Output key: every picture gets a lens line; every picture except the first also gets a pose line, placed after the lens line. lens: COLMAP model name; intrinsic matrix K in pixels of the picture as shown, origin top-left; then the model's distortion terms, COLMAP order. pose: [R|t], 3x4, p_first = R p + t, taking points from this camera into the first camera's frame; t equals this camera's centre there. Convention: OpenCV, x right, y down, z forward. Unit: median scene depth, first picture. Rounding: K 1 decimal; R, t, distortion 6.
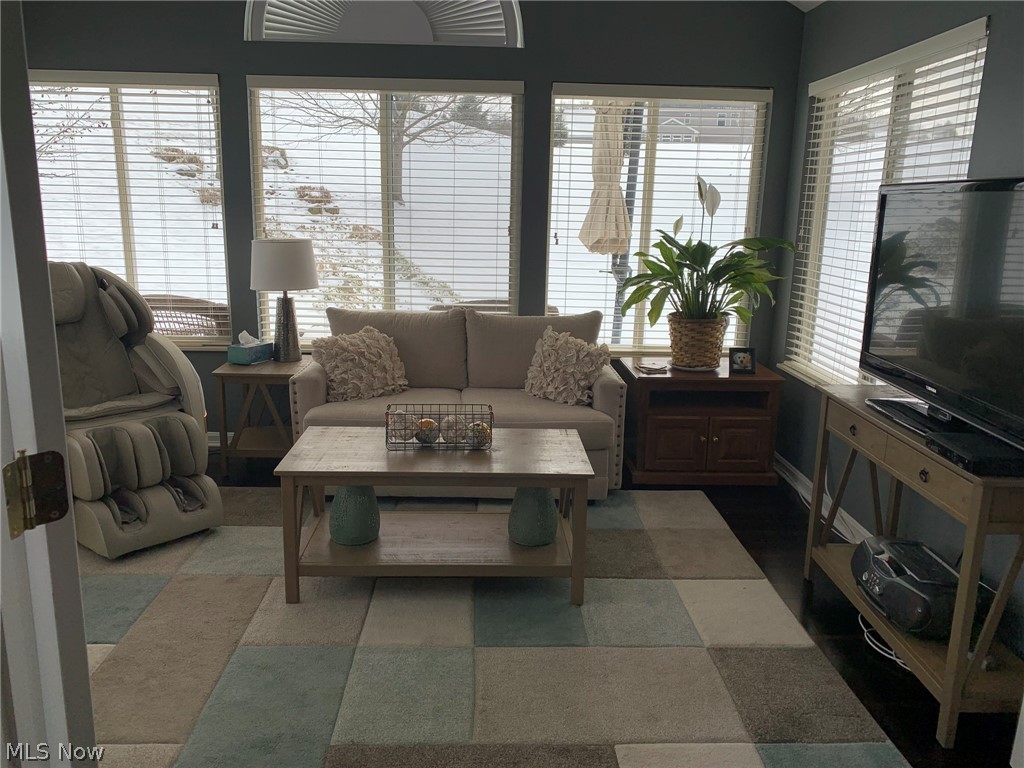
lens RADIAL K [[777.4, 0, 511.7], [0, 777.4, 377.7], [0, 0, 1]] dist [0.046746, -0.065825]
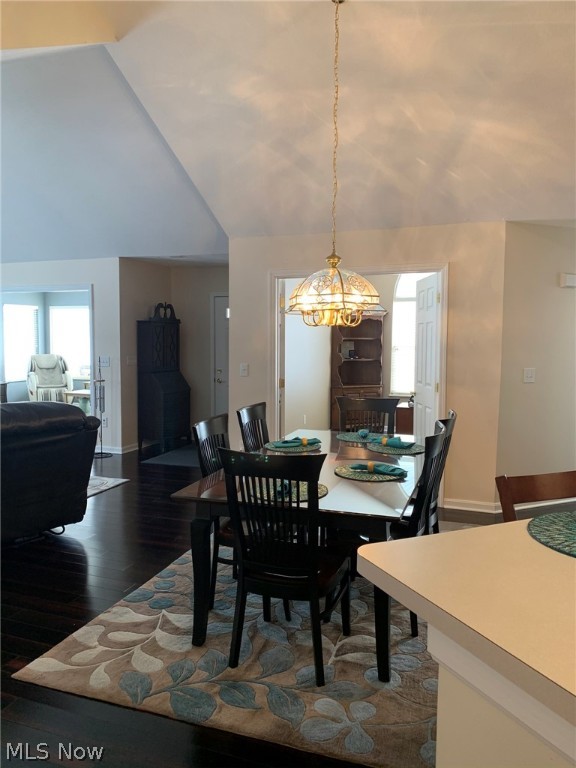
lens RADIAL K [[583.0, 0, 286.7], [0, 583.0, 384.7], [0, 0, 1]] dist [0.046746, -0.065825]
pose [[0.932598, 0.024752, -0.360066, 1.876346], [-0.072997, 0.989963, -0.121014, 0.327903], [0.353457, 0.139141, 0.925045, -1.540296]]
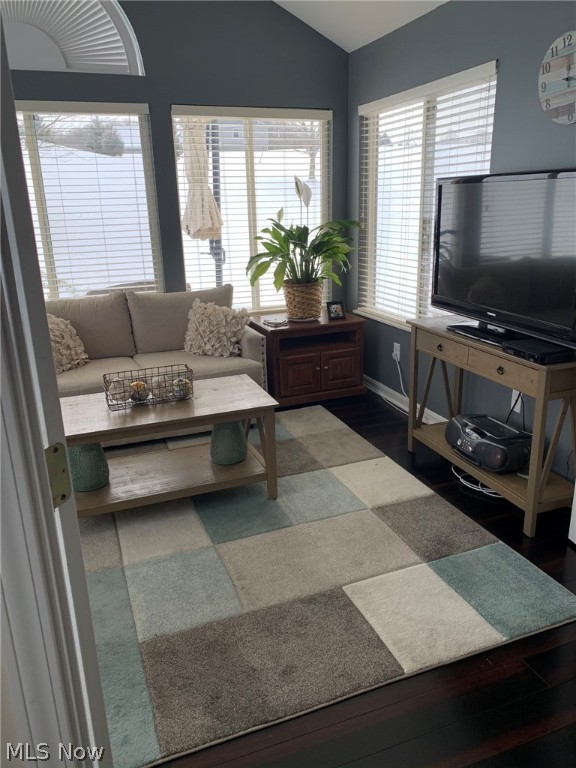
lens RADIAL K [[583.0, 0, 293.3], [0, 583.0, 377.8], [0, 0, 1]] dist [0.046746, -0.065825]
pose [[0.941393, -0.140724, 0.306555, -0.143581], [0.116765, 0.988583, 0.095237, -0.012271], [-0.316457, -0.053861, 0.947077, 0.023828]]
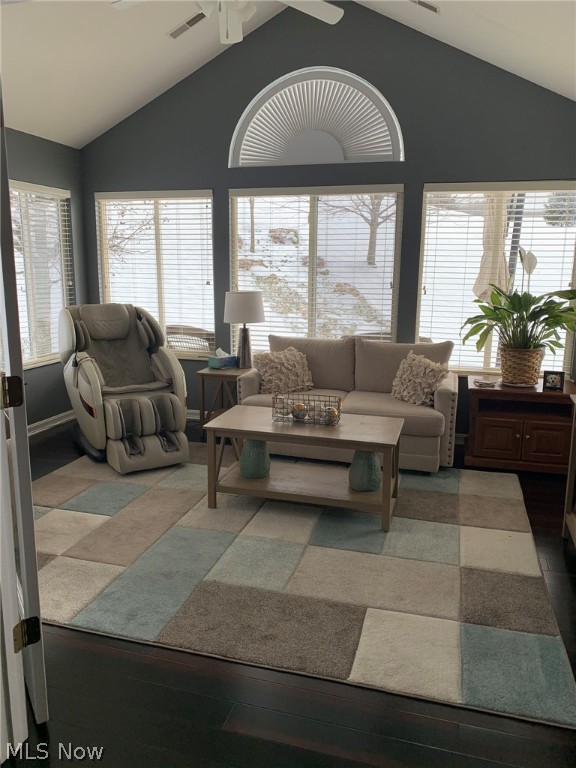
lens RADIAL K [[583.0, 0, 298.0], [0, 583.0, 381.0], [0, 0, 1]] dist [0.046746, -0.065825]
pose [[0.956147, 0.047393, -0.289026, 0.202023], [-0.055231, 0.998292, -0.019021, 0.027380], [0.287631, 0.034150, 0.957132, -0.119736]]
